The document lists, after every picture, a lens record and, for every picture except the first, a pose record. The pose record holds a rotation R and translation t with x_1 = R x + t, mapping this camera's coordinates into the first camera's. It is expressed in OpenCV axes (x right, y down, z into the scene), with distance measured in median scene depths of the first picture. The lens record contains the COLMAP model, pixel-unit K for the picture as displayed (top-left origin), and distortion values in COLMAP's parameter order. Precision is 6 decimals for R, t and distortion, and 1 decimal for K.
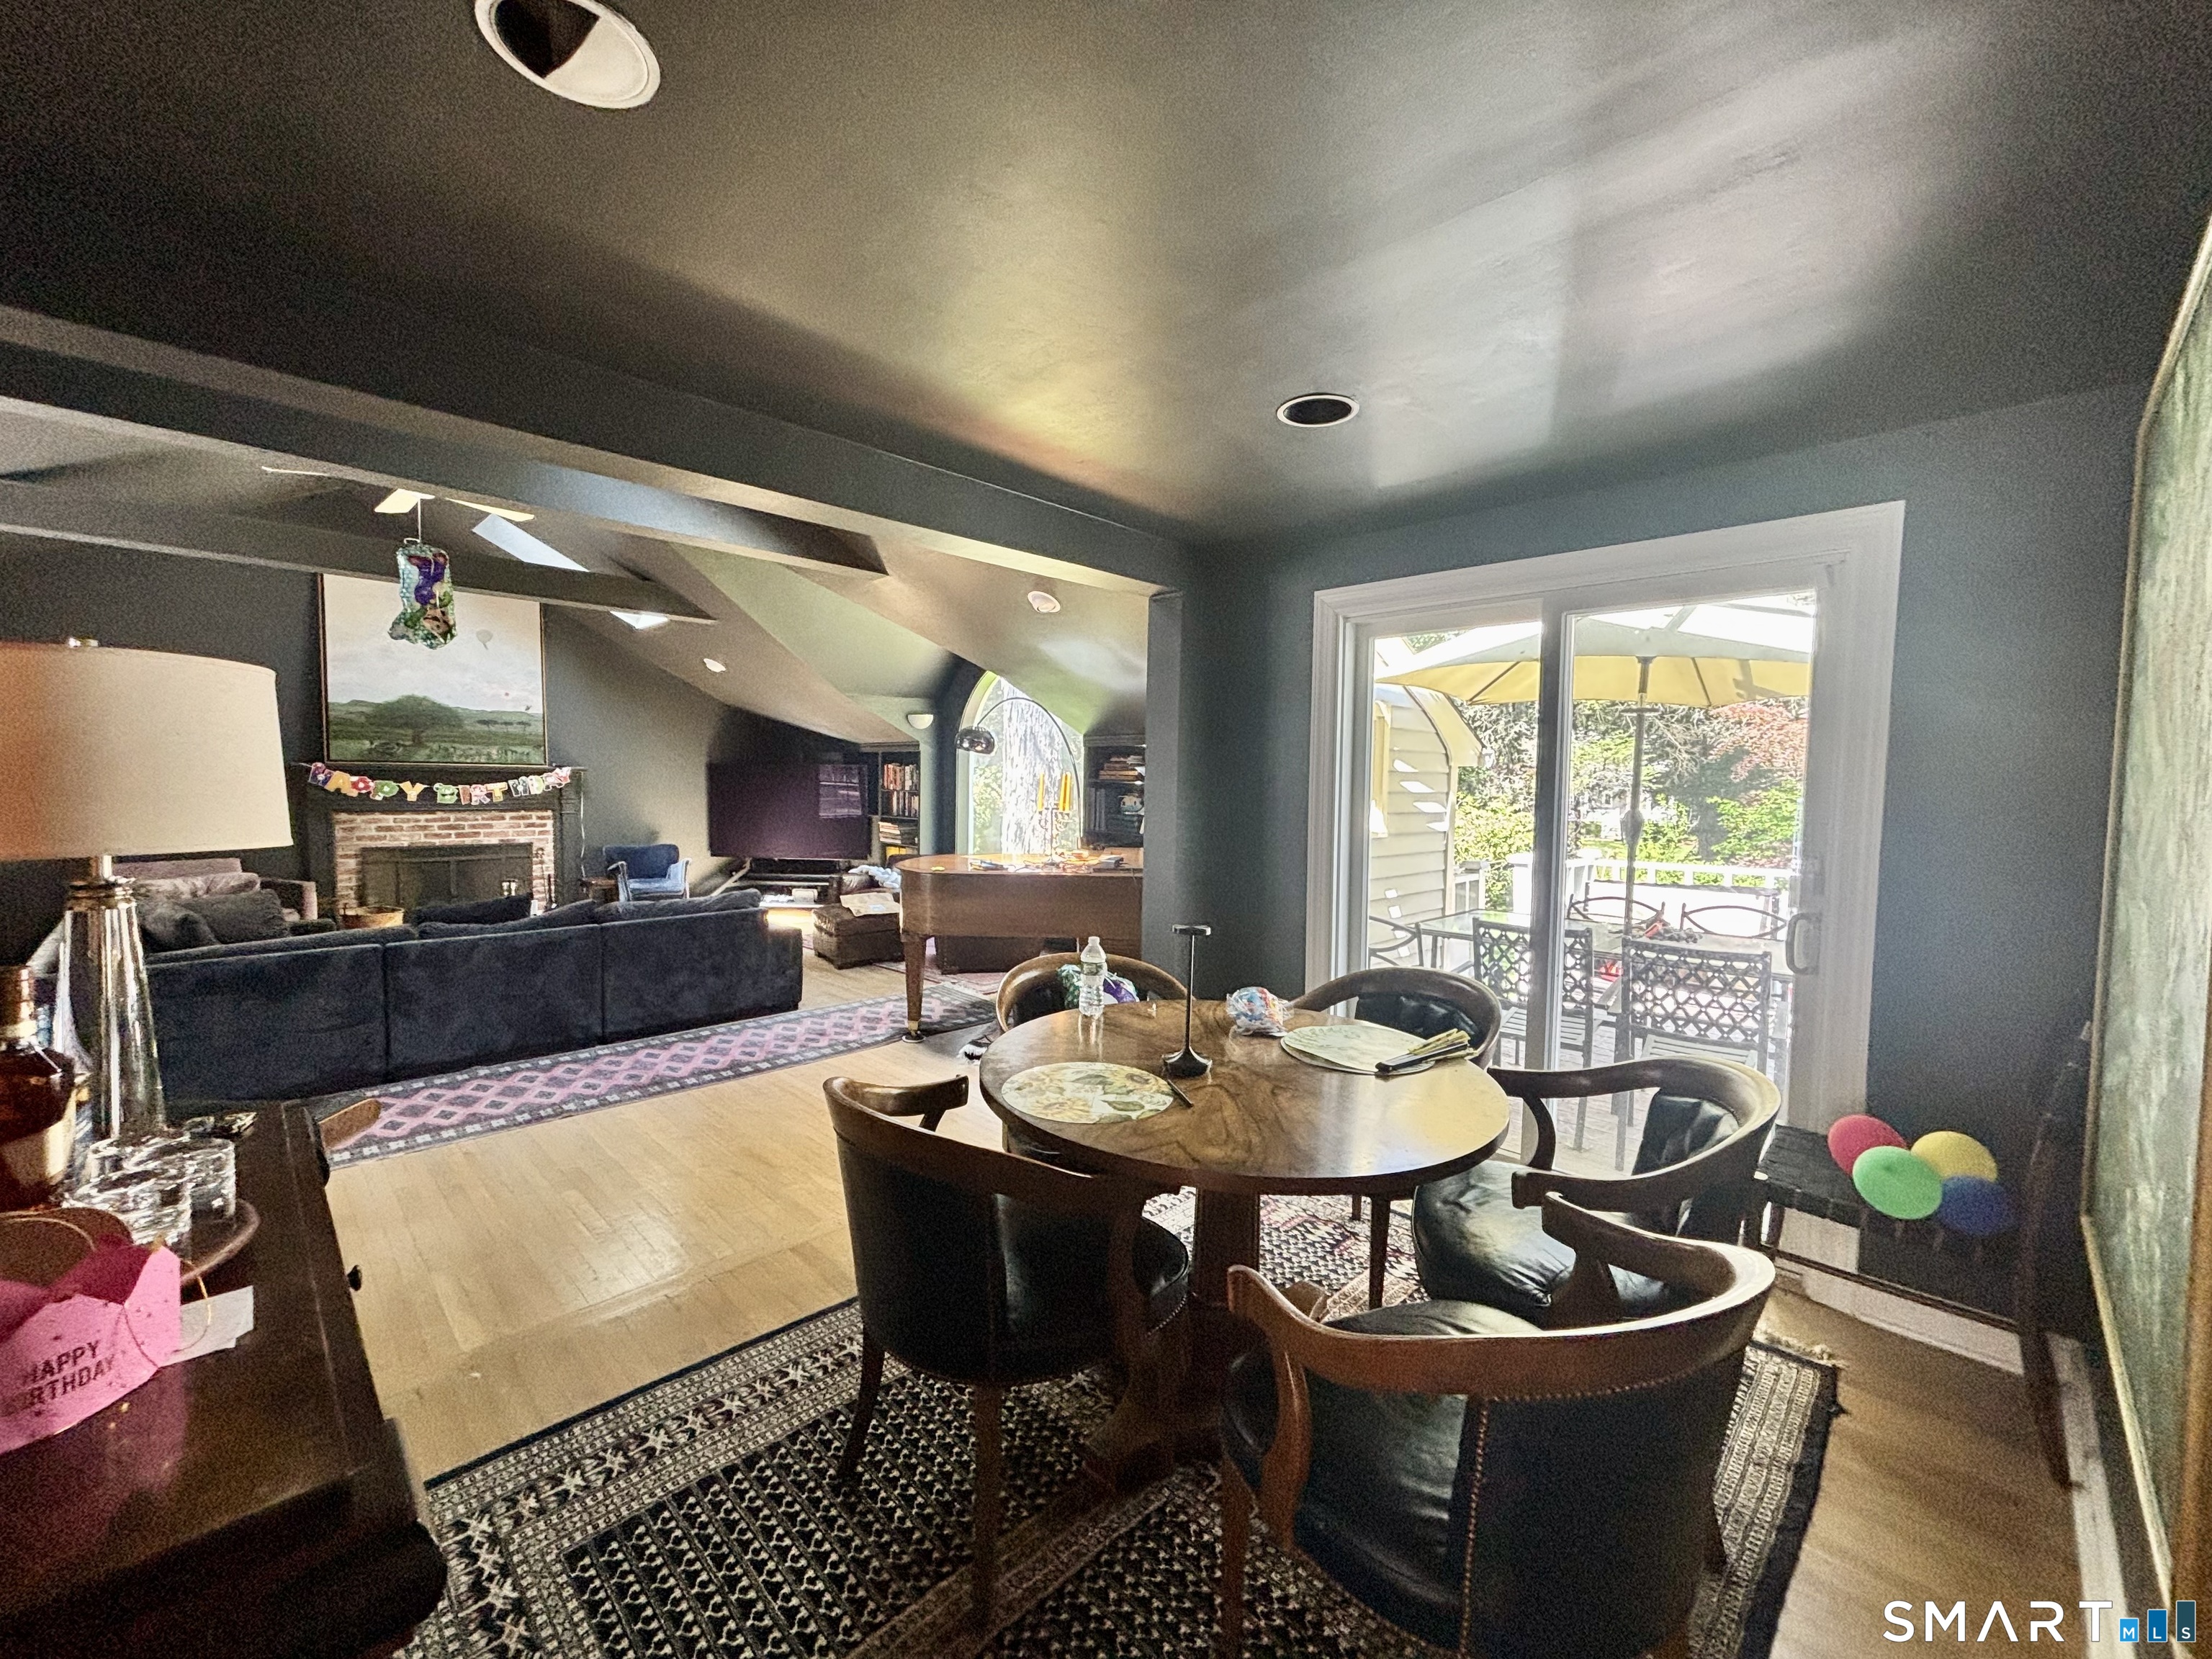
lens RADIAL K [[897.2, 0, 1099.3], [0, 897.2, 820.7], [0, 0, 1]] dist [-0.001047, 0.001275]
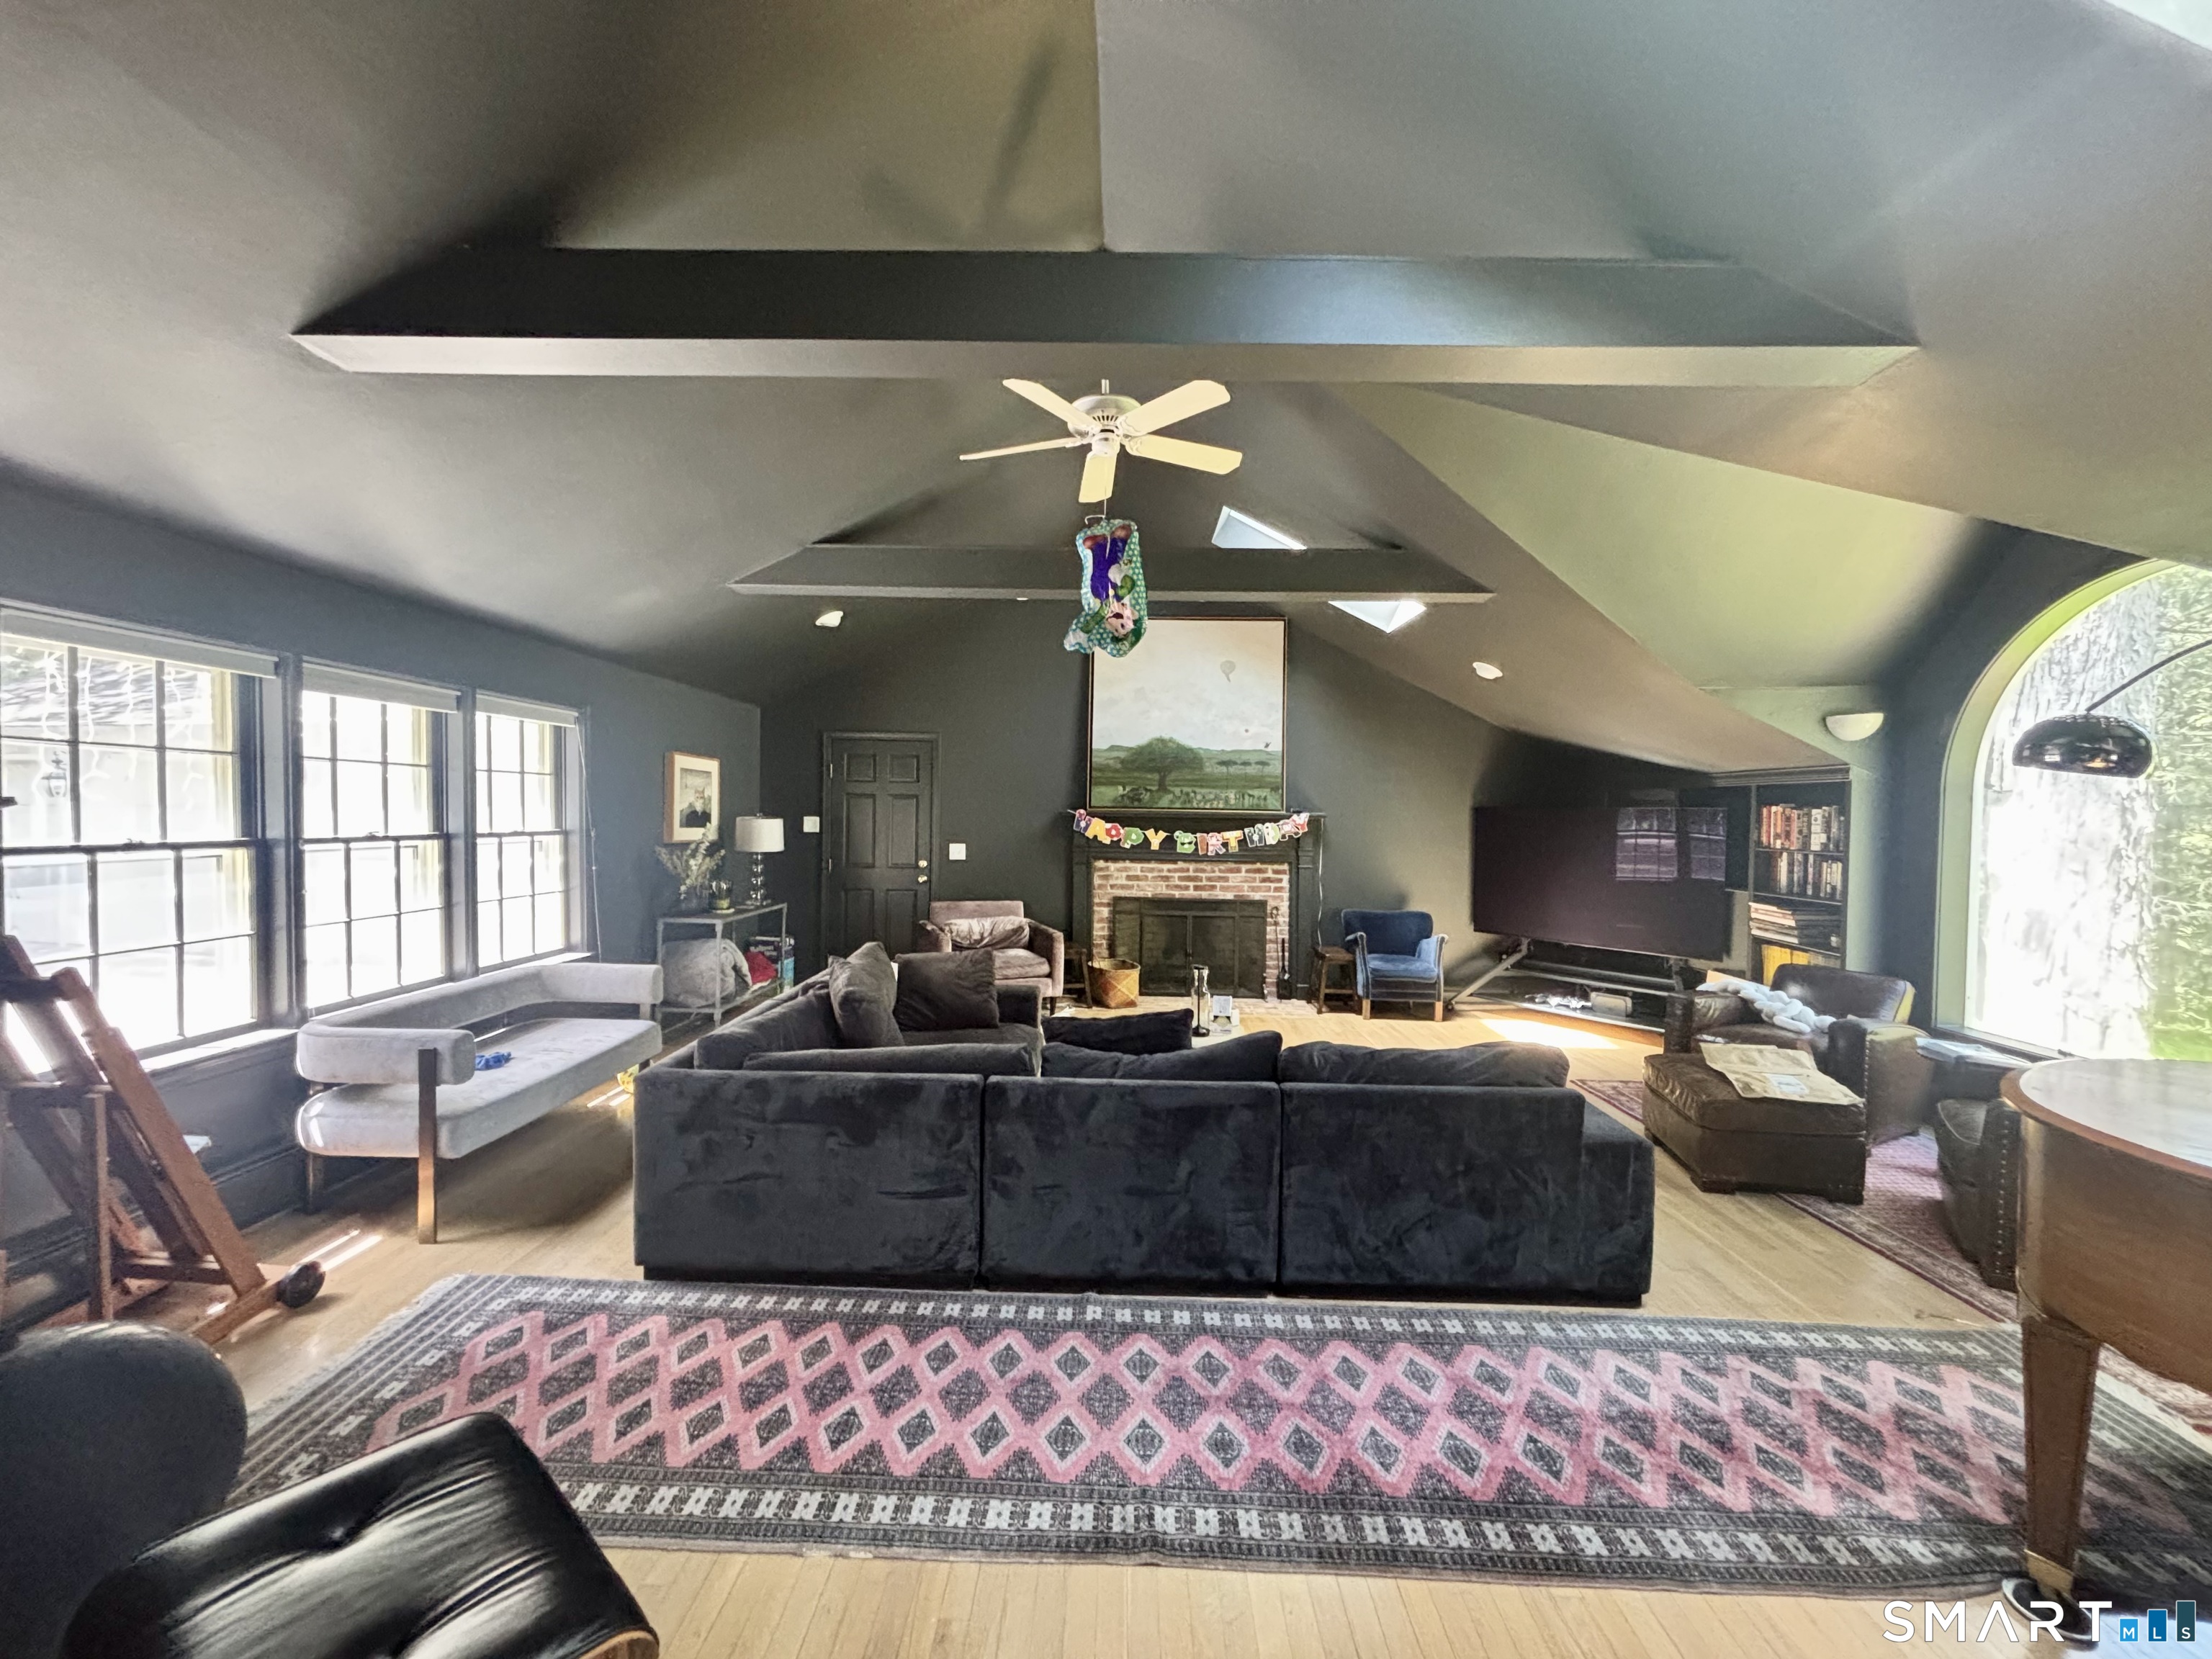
lens RADIAL K [[897.2, 0, 1100.3], [0, 897.2, 818.4], [0, 0, 1]] dist [-0.001047, 0.001275]
pose [[0.693489, 0.001863, -0.720465, -0.137977], [-0.039704, 0.998576, -0.035635, -0.019027], [0.719372, 0.053318, 0.692576, 0.317737]]
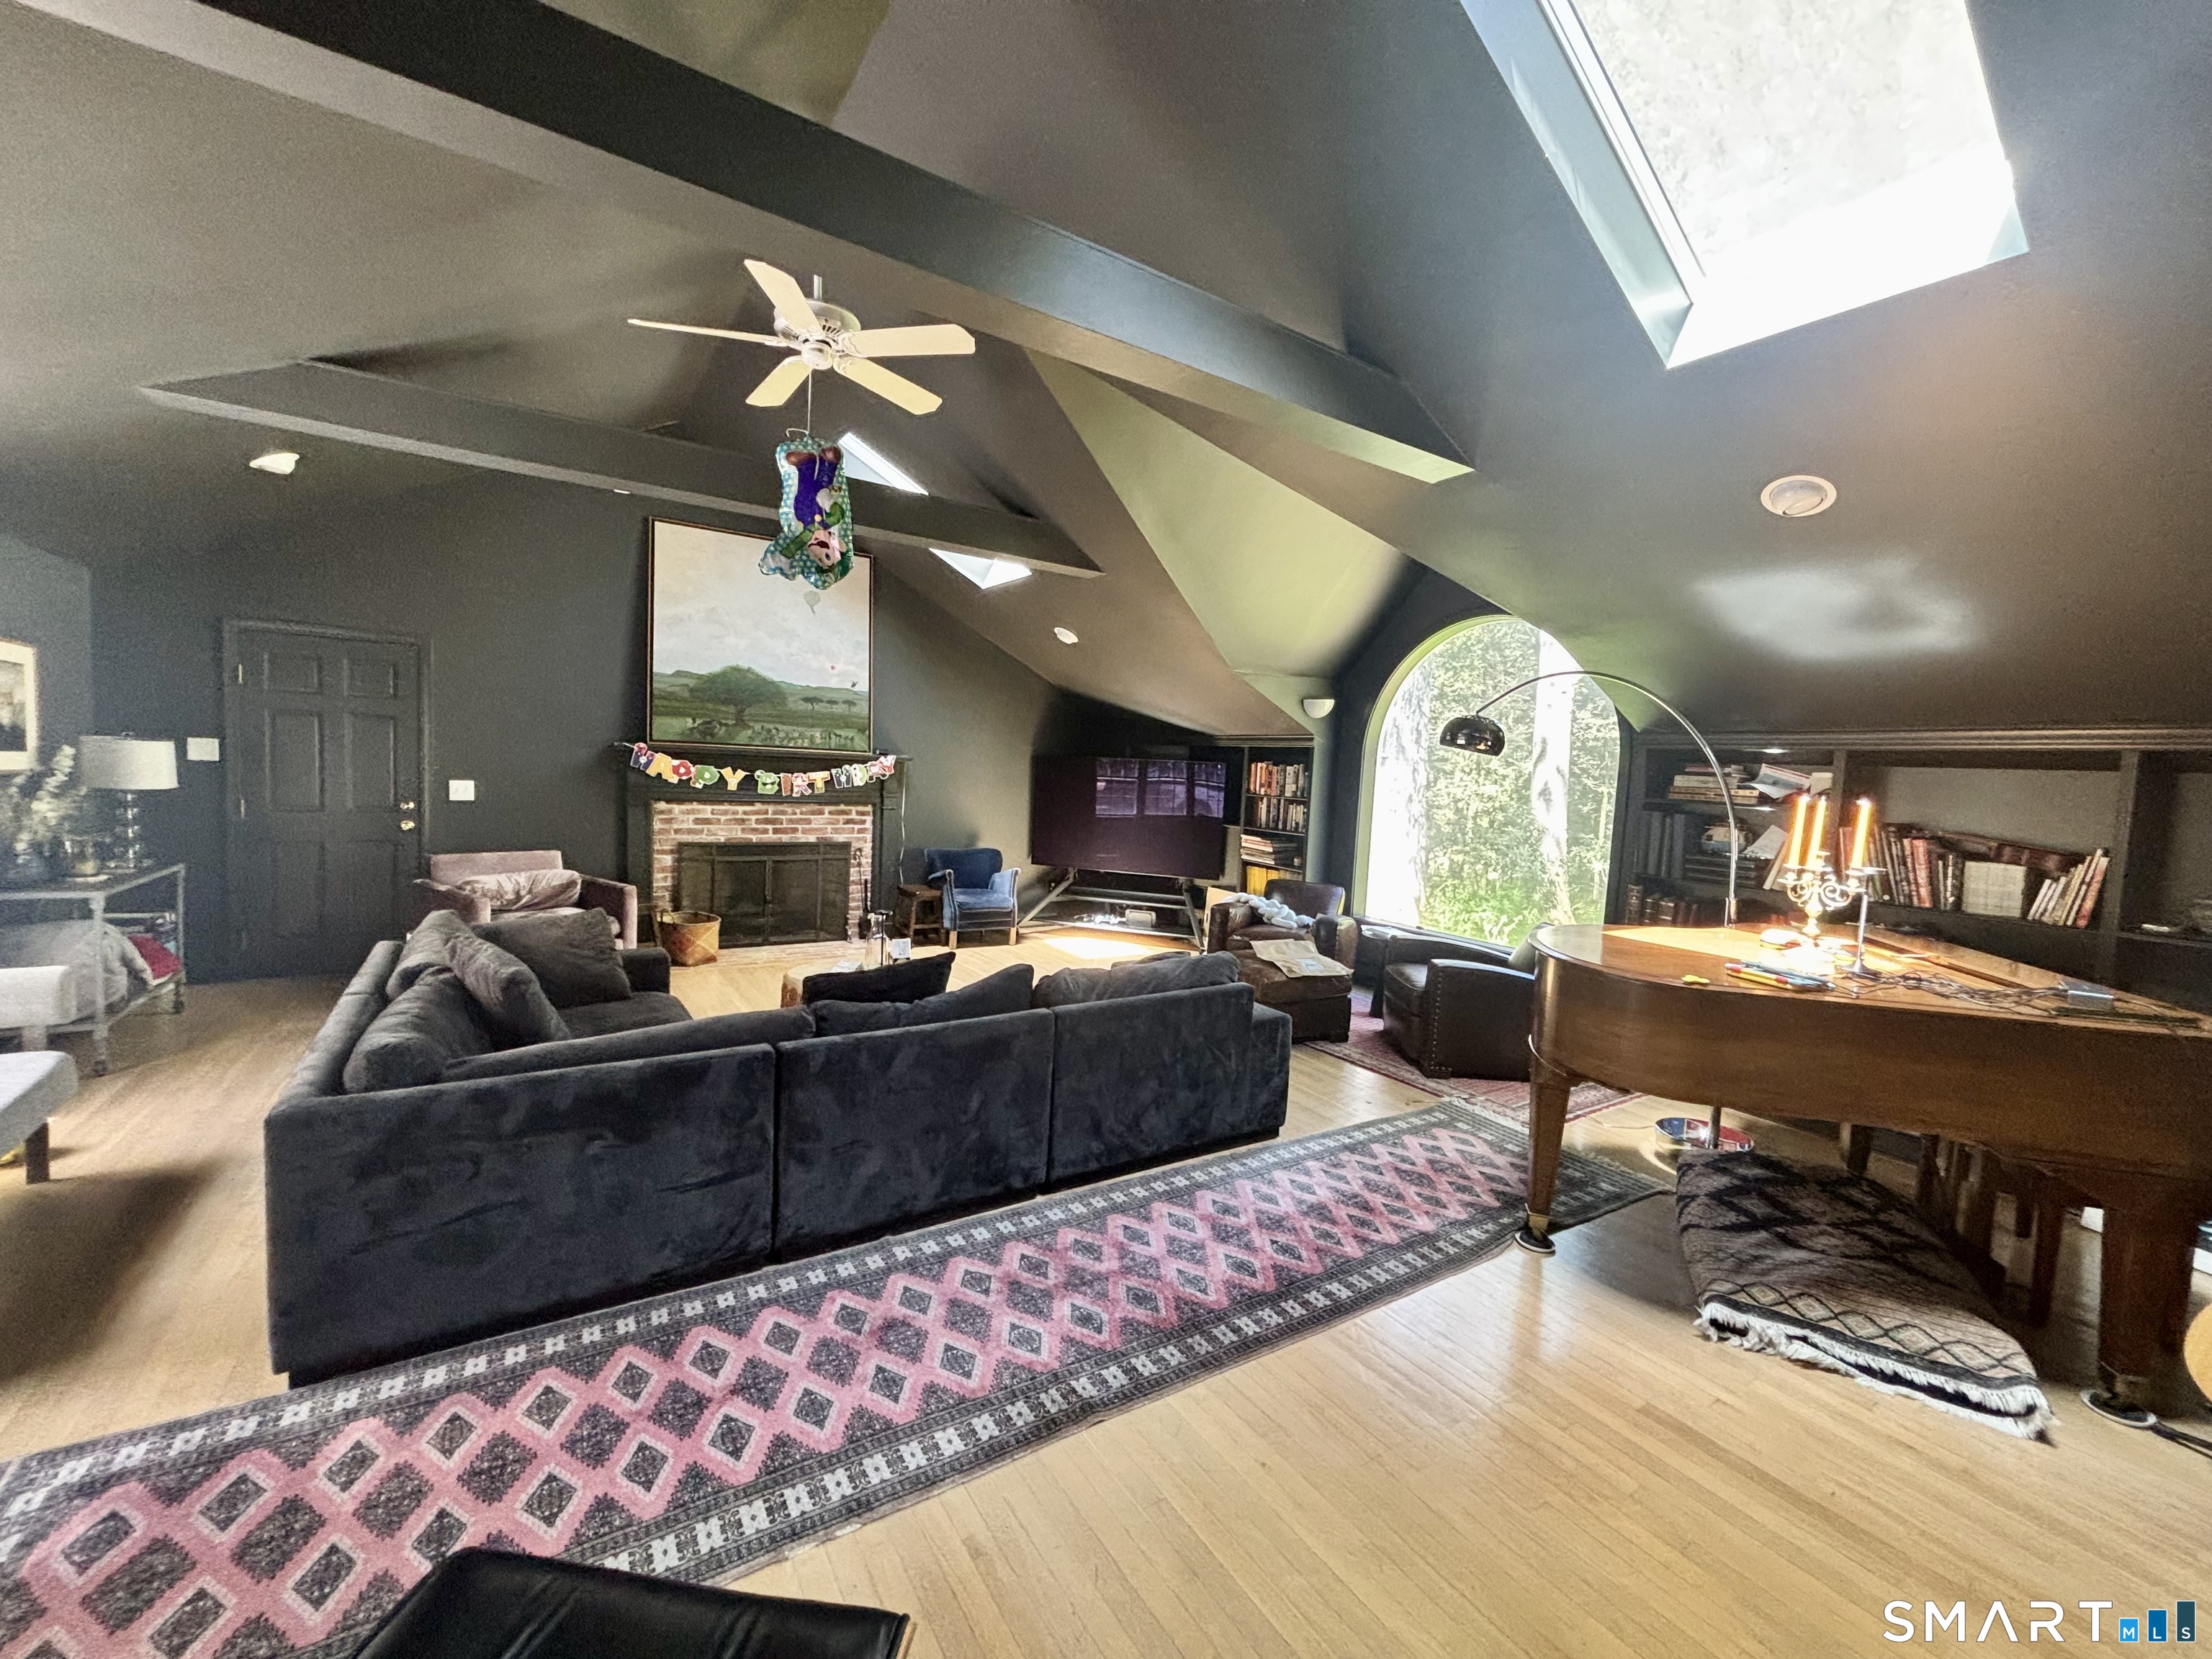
lens RADIAL K [[897.2, 0, 1108.4], [0, 897.2, 818.1], [0, 0, 1]] dist [-0.001047, 0.001275]
pose [[0.978849, 0.043998, -0.199795, -0.245945], [-0.043042, 0.999032, 0.009130, -0.018581], [0.200003, -0.000337, 0.979795, 0.236290]]
